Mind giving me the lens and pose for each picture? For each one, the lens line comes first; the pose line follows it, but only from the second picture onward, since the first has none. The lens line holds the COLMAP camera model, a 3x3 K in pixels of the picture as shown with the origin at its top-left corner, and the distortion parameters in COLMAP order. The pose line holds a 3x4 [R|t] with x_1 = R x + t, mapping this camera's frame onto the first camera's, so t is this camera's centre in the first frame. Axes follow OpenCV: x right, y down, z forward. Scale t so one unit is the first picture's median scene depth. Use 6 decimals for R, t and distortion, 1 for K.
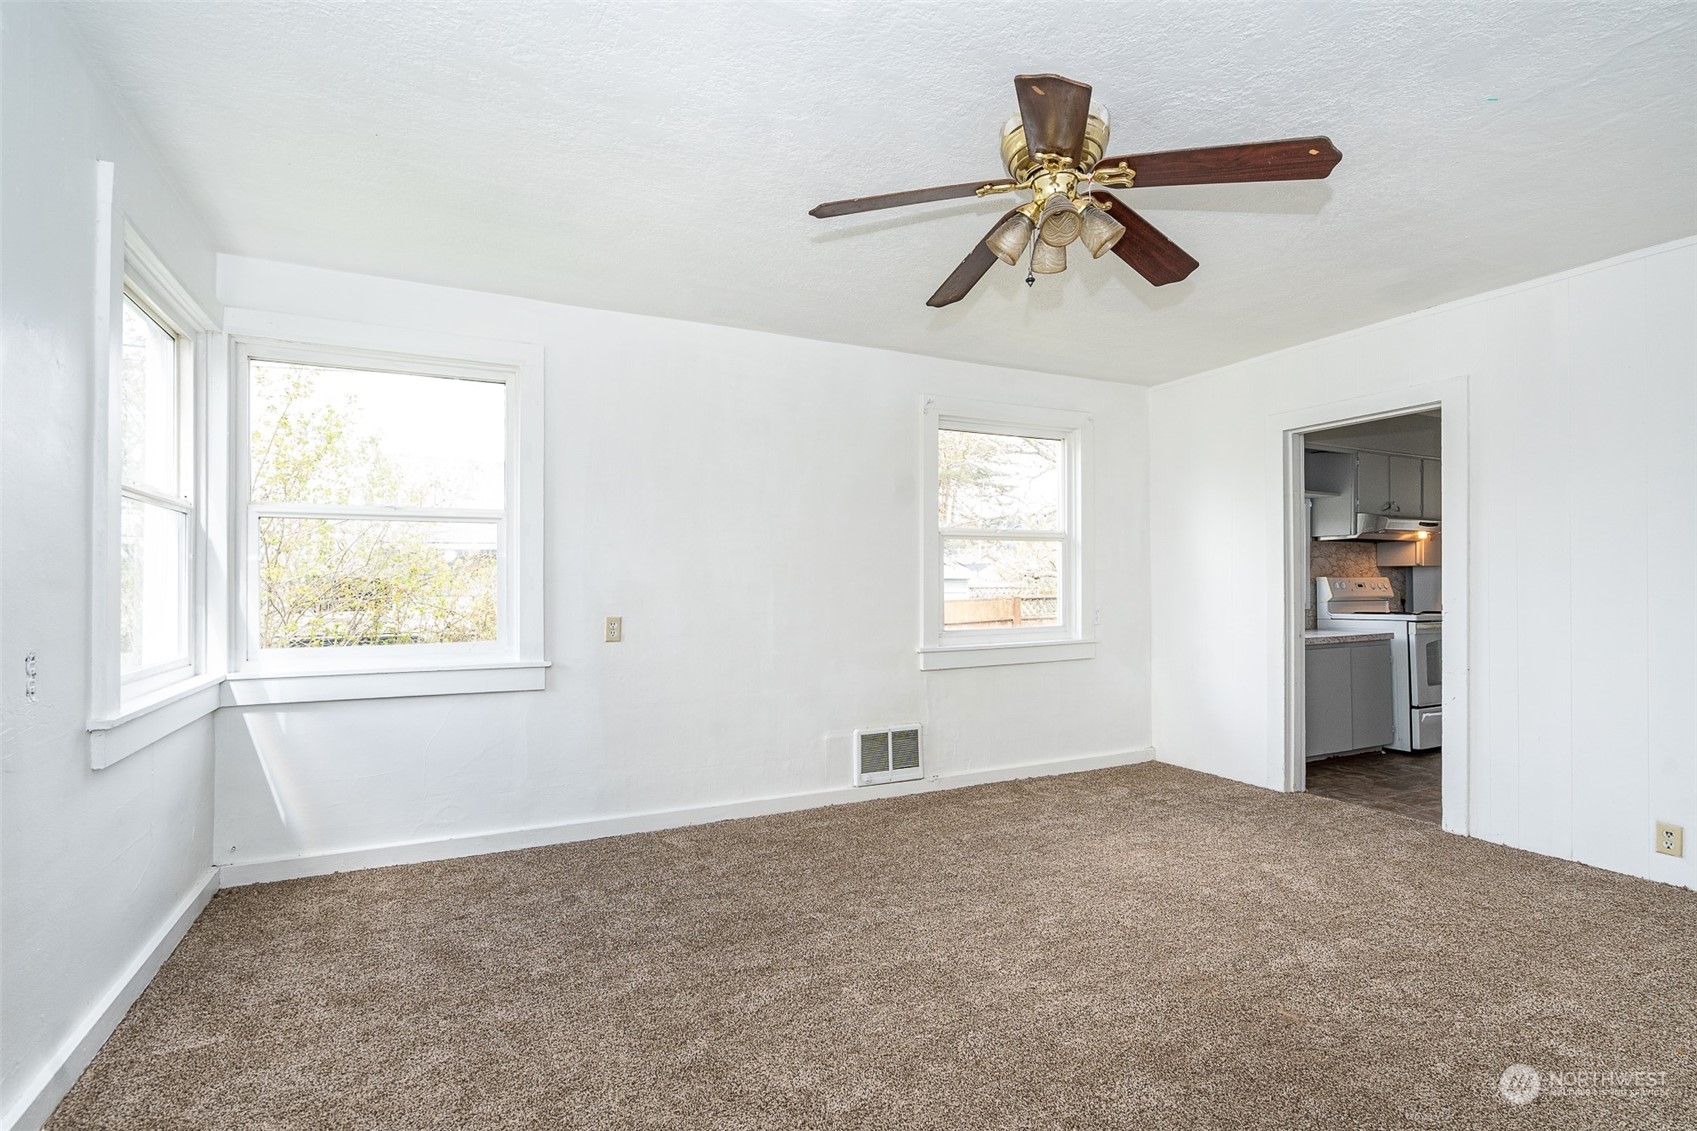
lens RADIAL K [[799.8, 0, 844.9], [0, 799.8, 585.1], [0, 0, 1]] dist [0.000330, 0.000129]
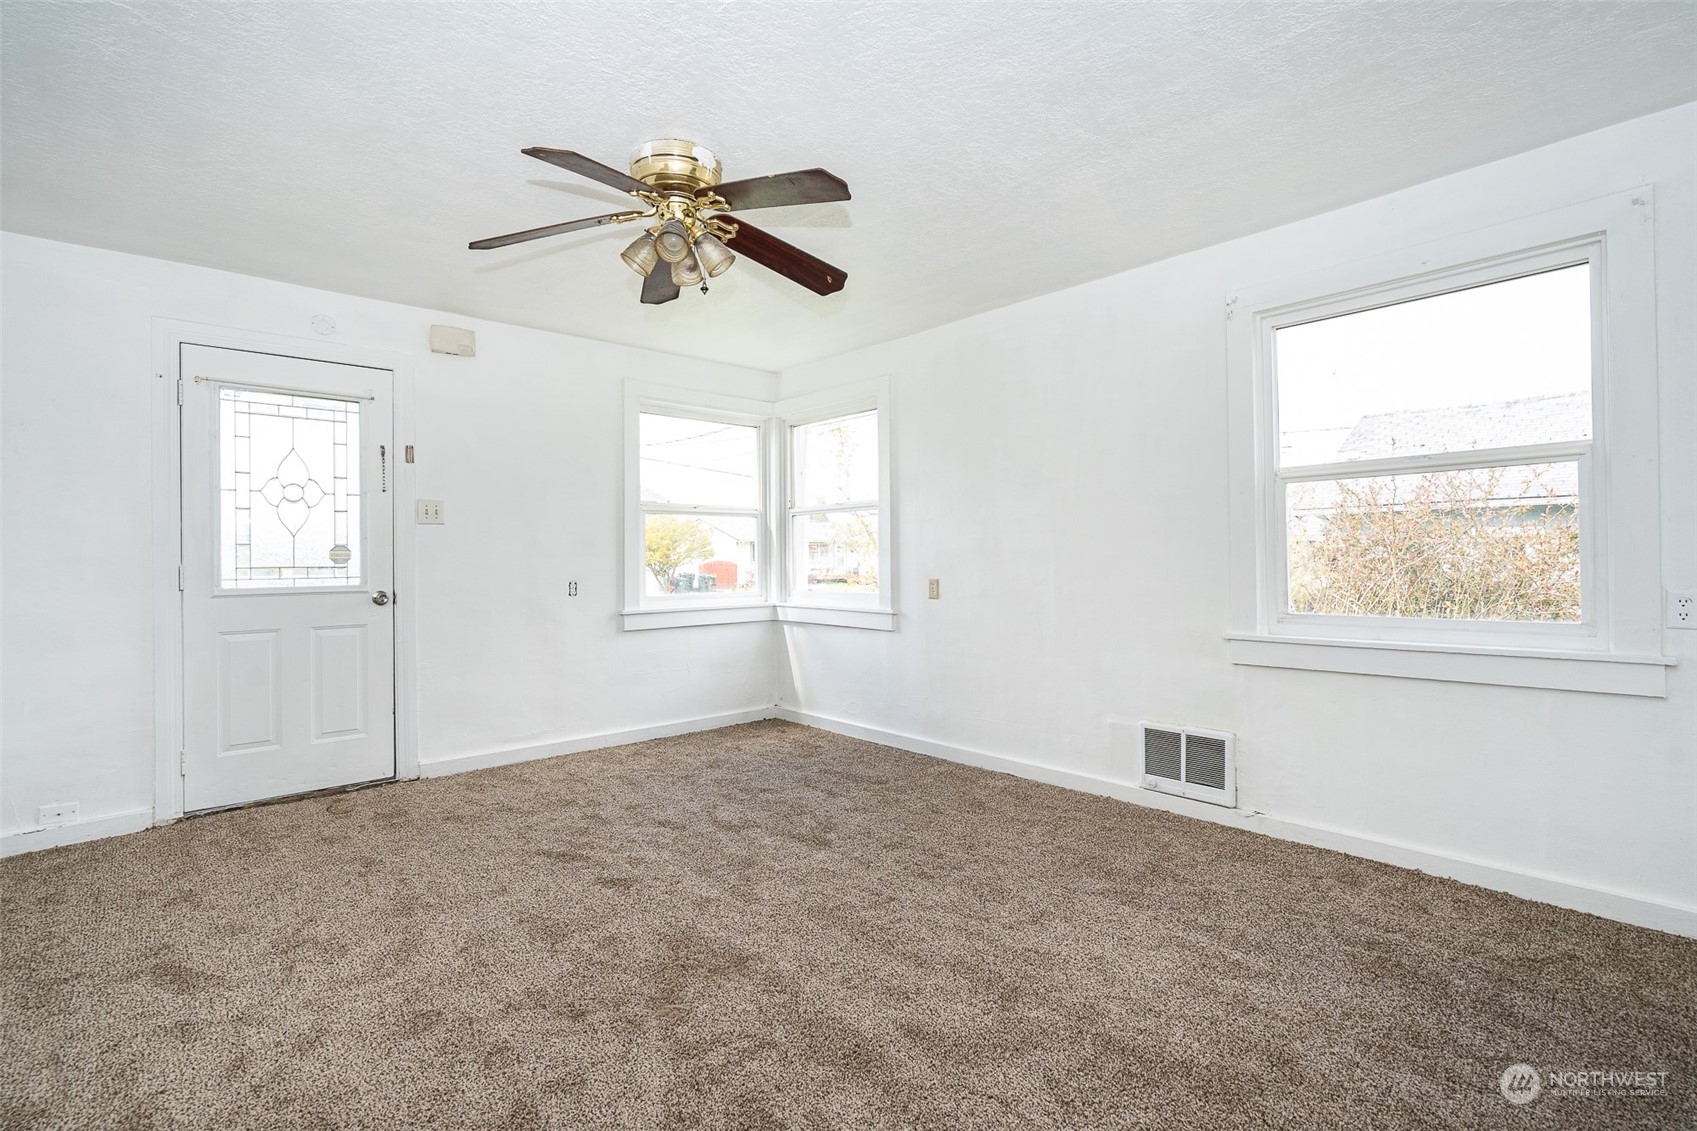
lens RADIAL K [[800.3, 0, 848.5], [0, 800.3, 565.5], [0, 0, 1]] dist [0.000910, 0.000219]
pose [[0.272923, 0.007687, -0.962005, 0.789341], [0.004221, 0.999949, 0.009187, 0.006976], [0.962027, -0.006568, 0.272877, 0.494446]]
